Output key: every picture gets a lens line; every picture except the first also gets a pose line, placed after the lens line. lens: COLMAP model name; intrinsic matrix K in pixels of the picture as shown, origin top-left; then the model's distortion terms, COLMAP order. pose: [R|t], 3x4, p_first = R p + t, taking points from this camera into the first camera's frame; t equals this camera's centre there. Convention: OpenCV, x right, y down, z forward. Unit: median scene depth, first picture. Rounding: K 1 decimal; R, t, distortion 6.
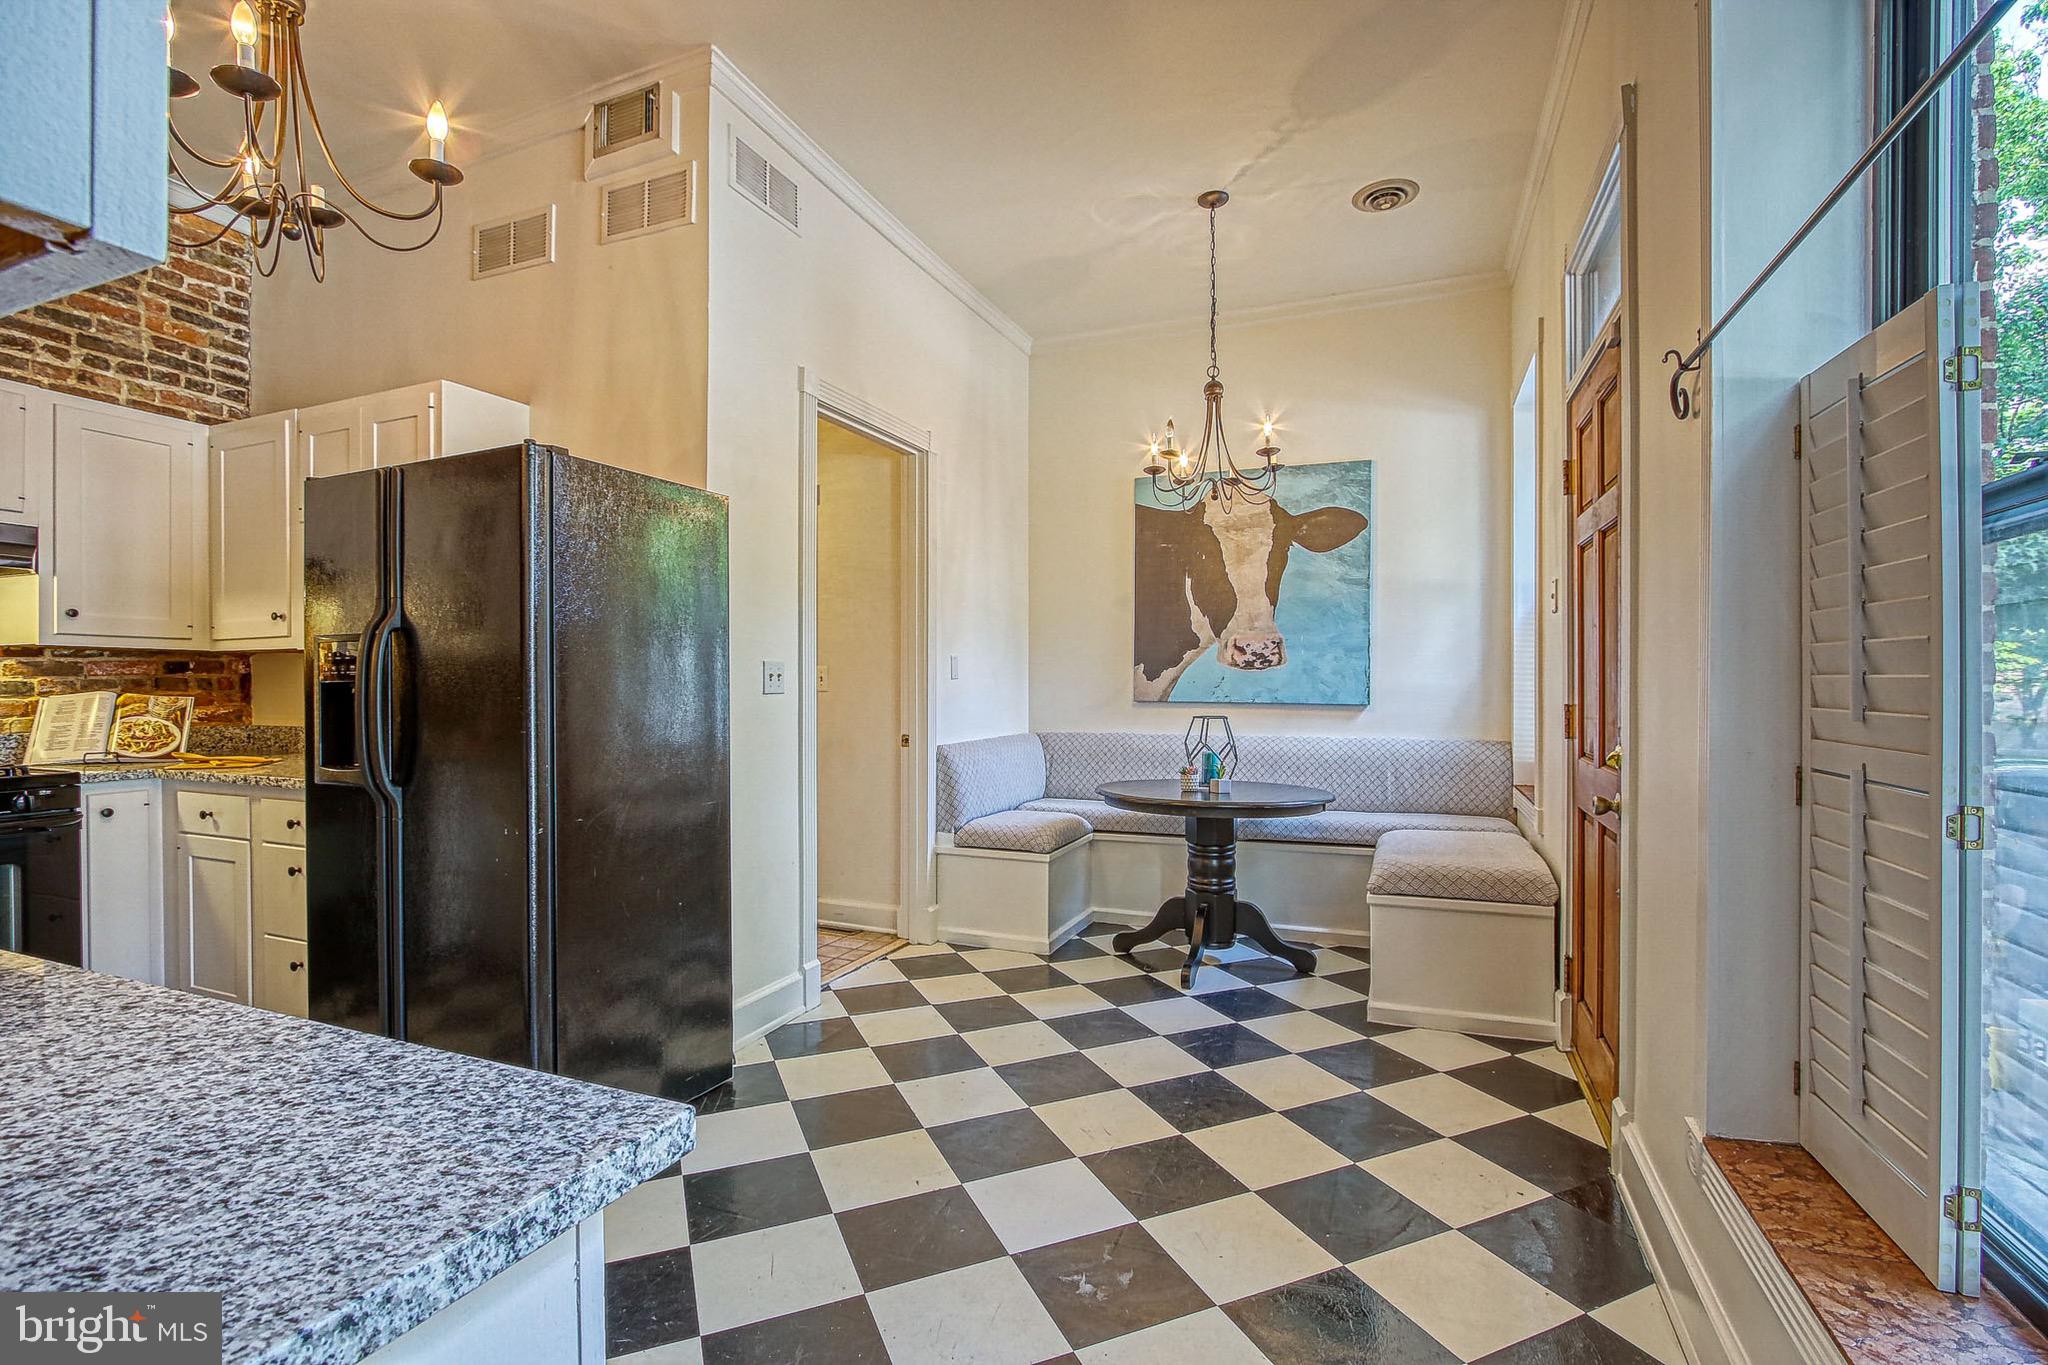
lens RADIAL K [[943.3, 0, 1024.0], [0, 943.3, 682.5], [0, 0, 1]] dist [-0.009599, 0.000237]
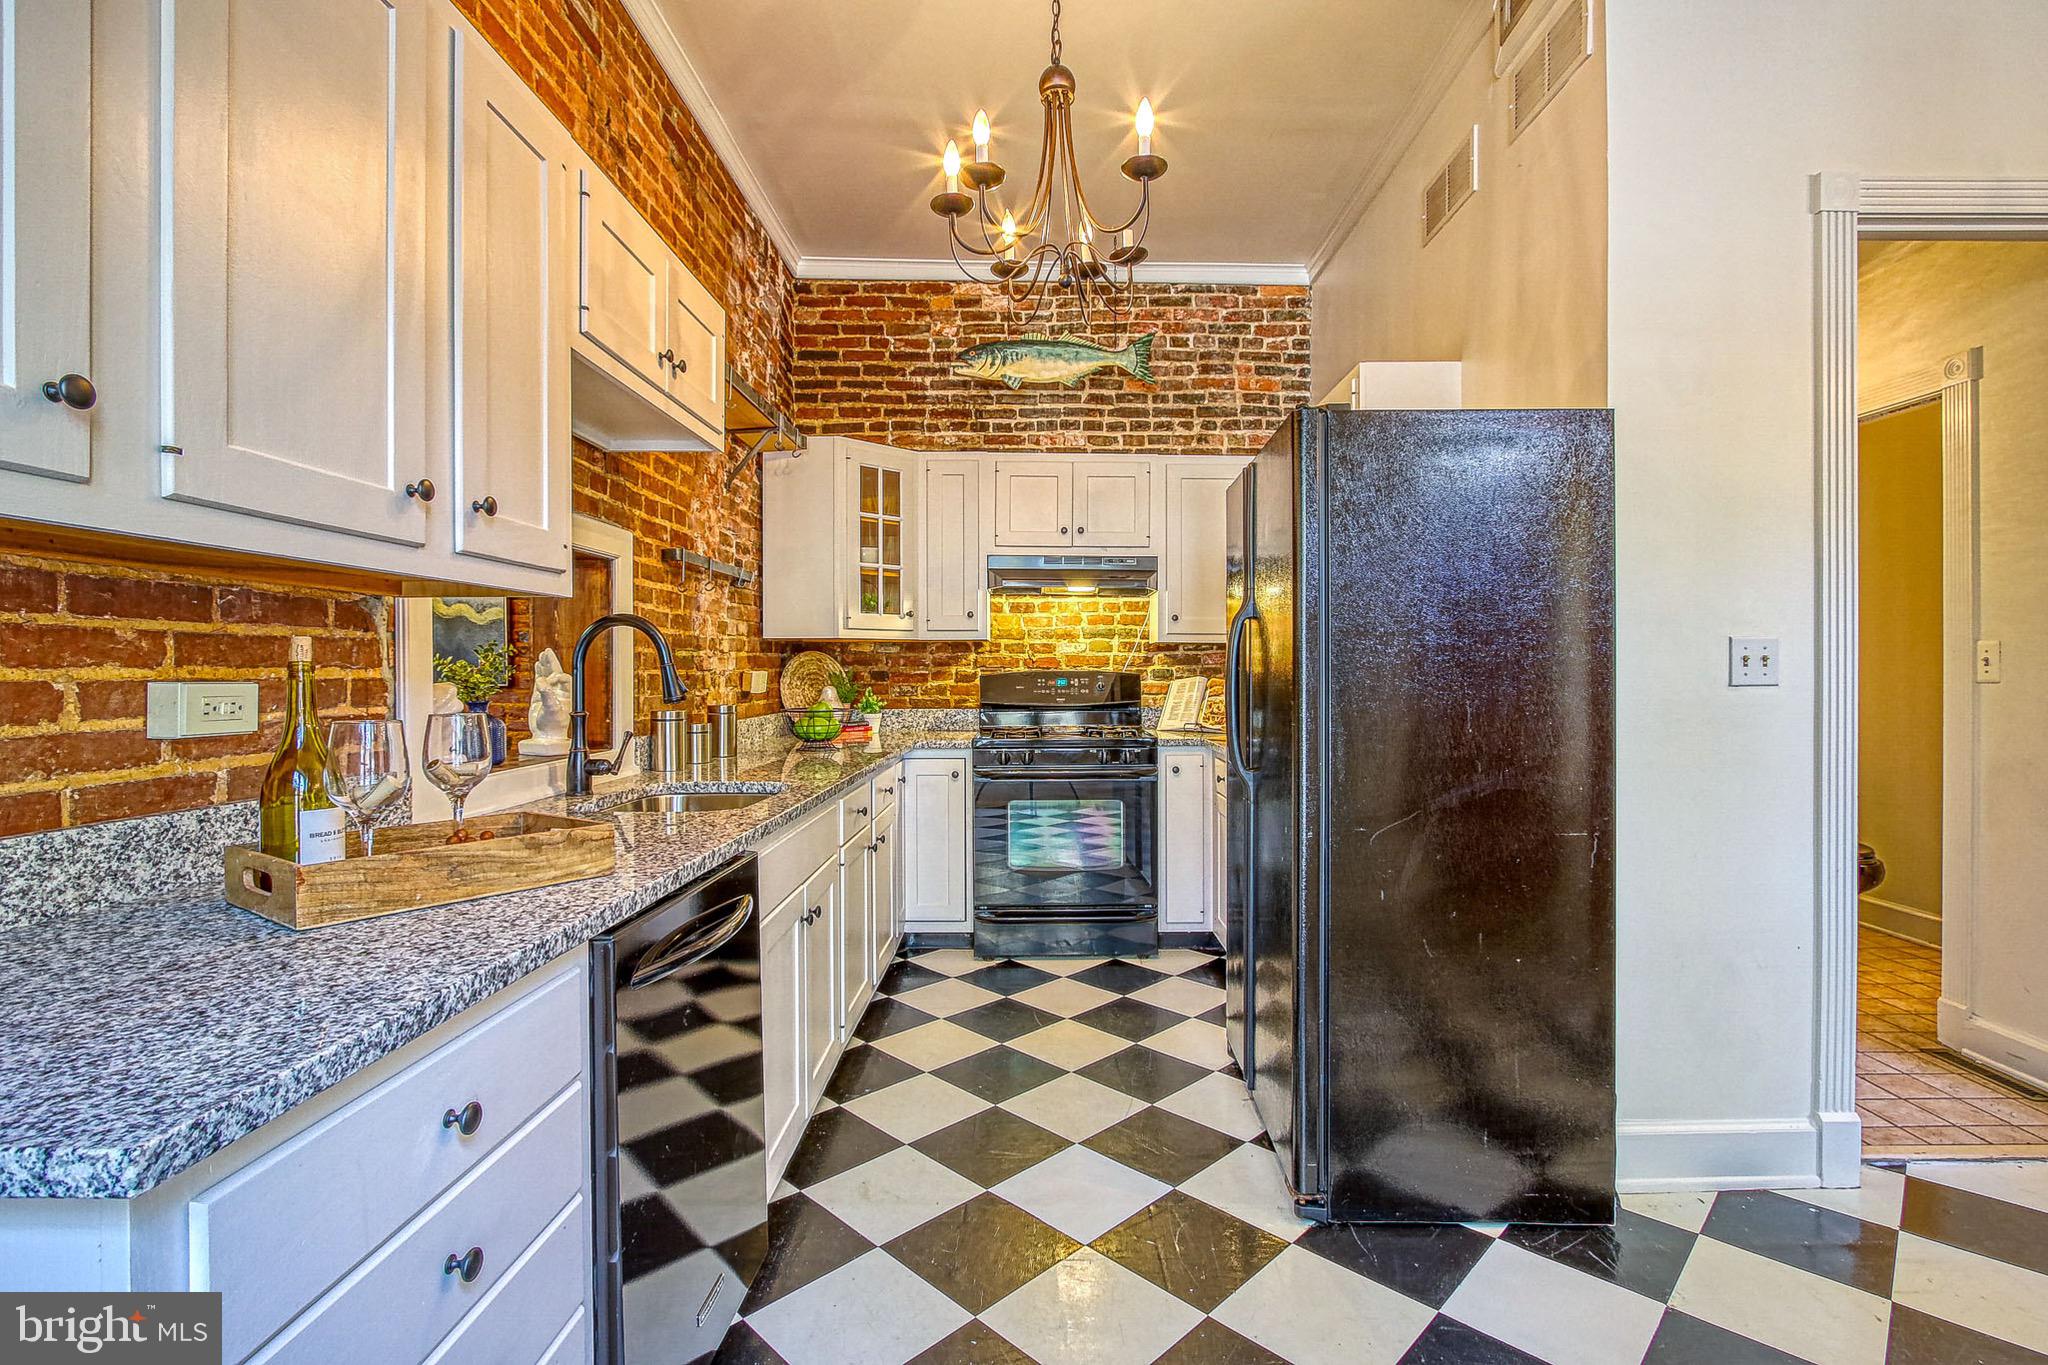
lens RADIAL K [[950.2, 0, 1028.7], [0, 950.2, 669.4], [0, 0, 1]] dist [-0.012138, -0.000118]
pose [[0.385887, -0.001176, -0.922545, 0.121344], [0.002981, 0.999996, -0.000028, -0.001020], [0.922541, -0.002739, 0.385889, 0.217983]]
